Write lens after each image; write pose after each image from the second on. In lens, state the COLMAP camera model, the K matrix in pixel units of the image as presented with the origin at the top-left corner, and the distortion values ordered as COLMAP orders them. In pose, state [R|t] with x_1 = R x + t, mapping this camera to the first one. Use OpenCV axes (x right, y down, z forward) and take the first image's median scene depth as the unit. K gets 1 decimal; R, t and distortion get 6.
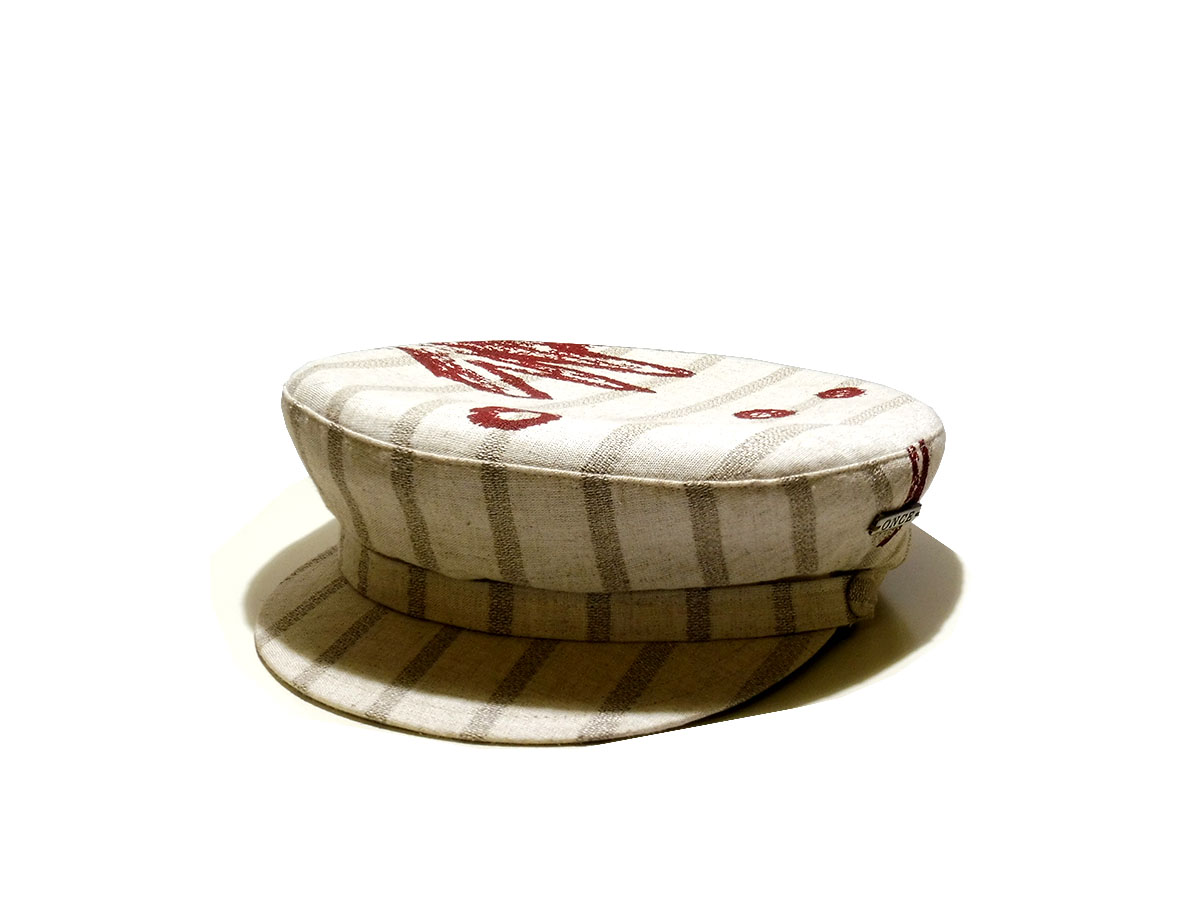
lens RADIAL K [[2512.6, 0, 603.3], [0, 2512.6, 448.2], [0, 0, 1]] dist [0.389676, 0.000000]
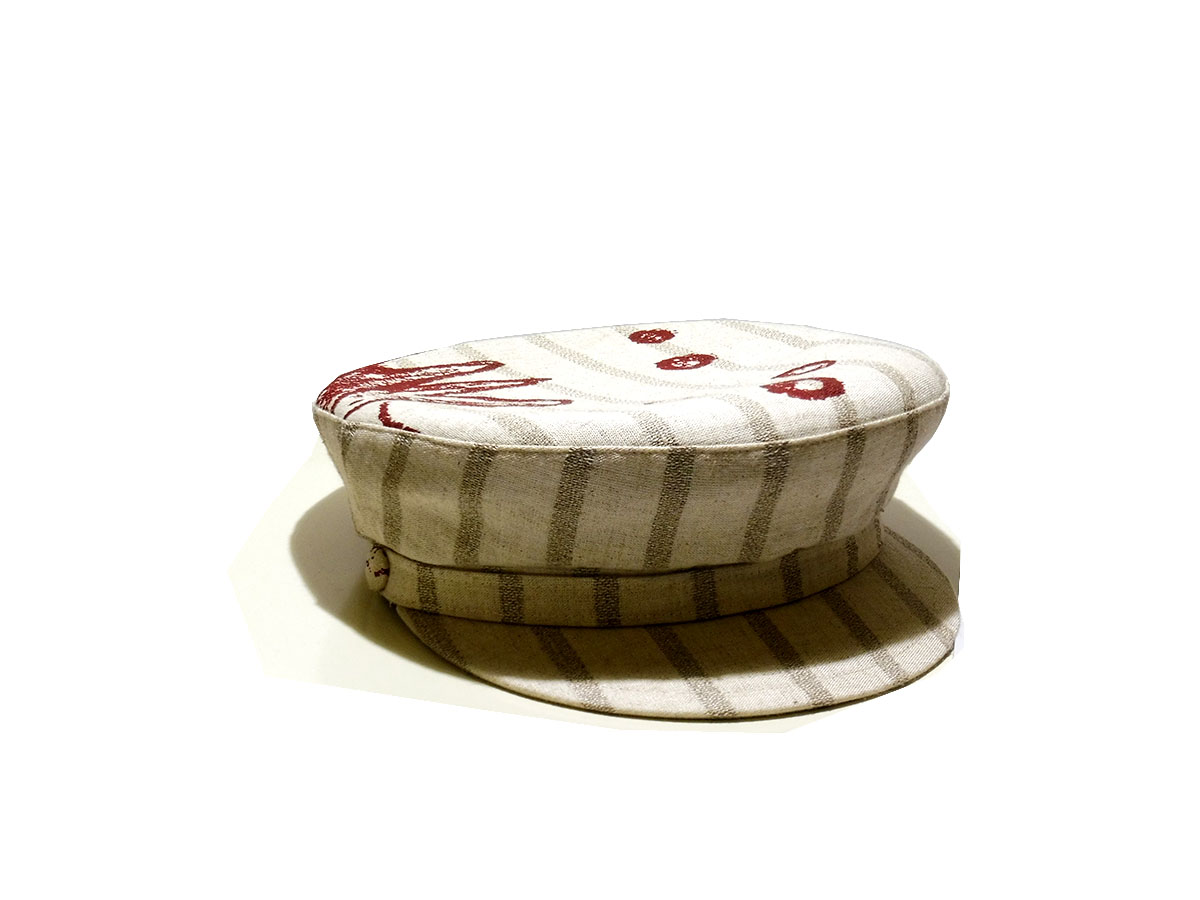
lens RADIAL K [[2512.6, 0, 598.9], [0, 2512.6, 451.4], [0, 0, 1]] dist [0.389676, 0.000000]
pose [[0.543077, -0.271633, 0.794533, -0.897991], [0.256868, 0.954611, 0.150787, -0.162713], [-0.799429, 0.122201, 0.588201, 0.449756]]
